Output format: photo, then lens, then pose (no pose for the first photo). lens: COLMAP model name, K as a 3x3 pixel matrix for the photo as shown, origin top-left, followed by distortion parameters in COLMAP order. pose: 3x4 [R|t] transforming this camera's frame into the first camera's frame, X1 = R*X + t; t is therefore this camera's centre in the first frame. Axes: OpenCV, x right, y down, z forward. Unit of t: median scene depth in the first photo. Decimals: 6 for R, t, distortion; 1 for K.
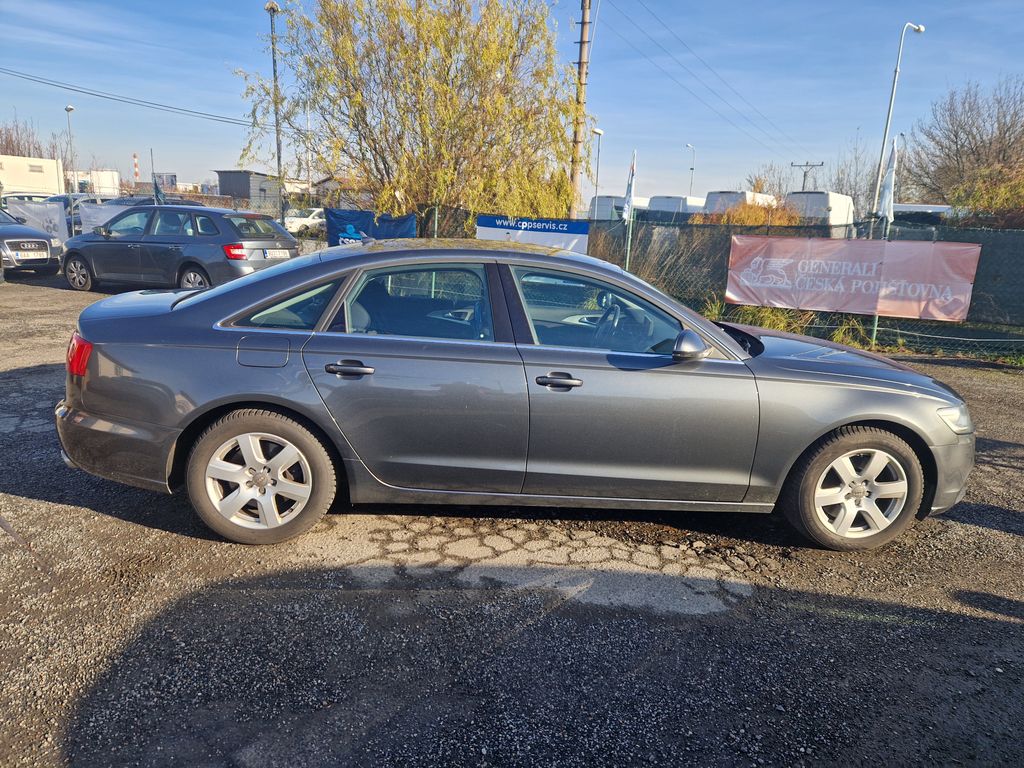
lens RADIAL K [[679.4, 0, 512.0], [0, 679.4, 384.0], [0, 0, 1]] dist [0.061992, -0.043834]
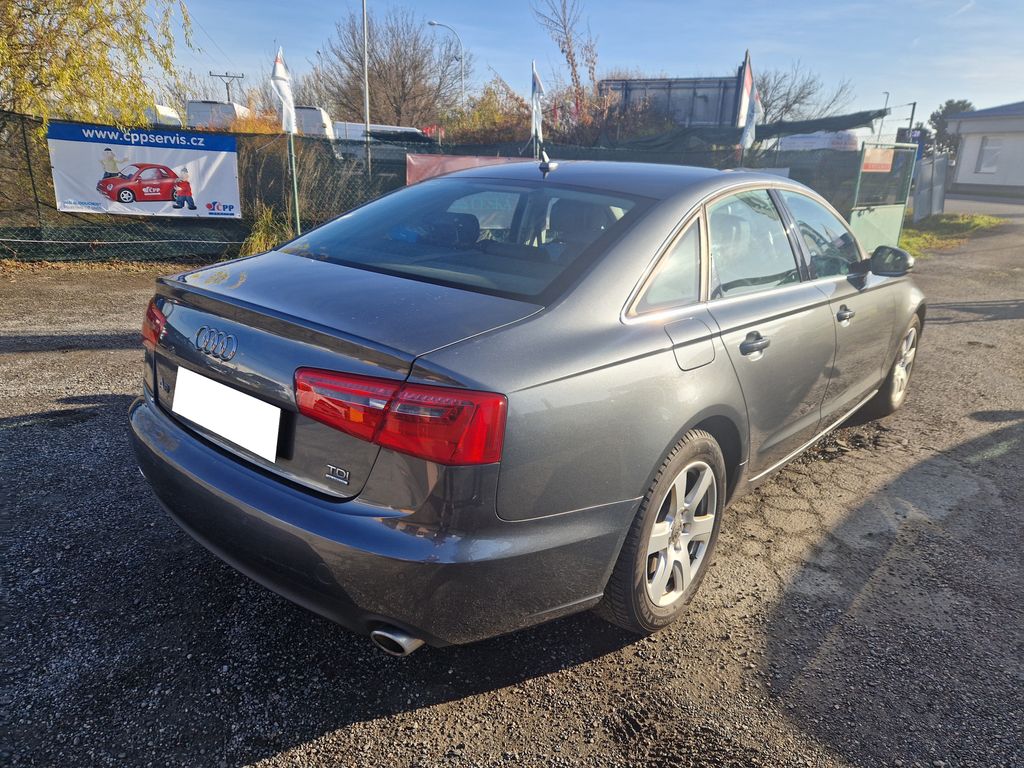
lens RADIAL K [[698.1, 0, 512.0], [0, 698.1, 384.0], [0, 0, 1]] dist [0.047067, -0.003436]
pose [[0.700046, -0.230026, 0.676035, -0.873673], [0.159803, 0.973152, 0.165644, -0.133017], [-0.695987, -0.007926, 0.718010, 0.588417]]
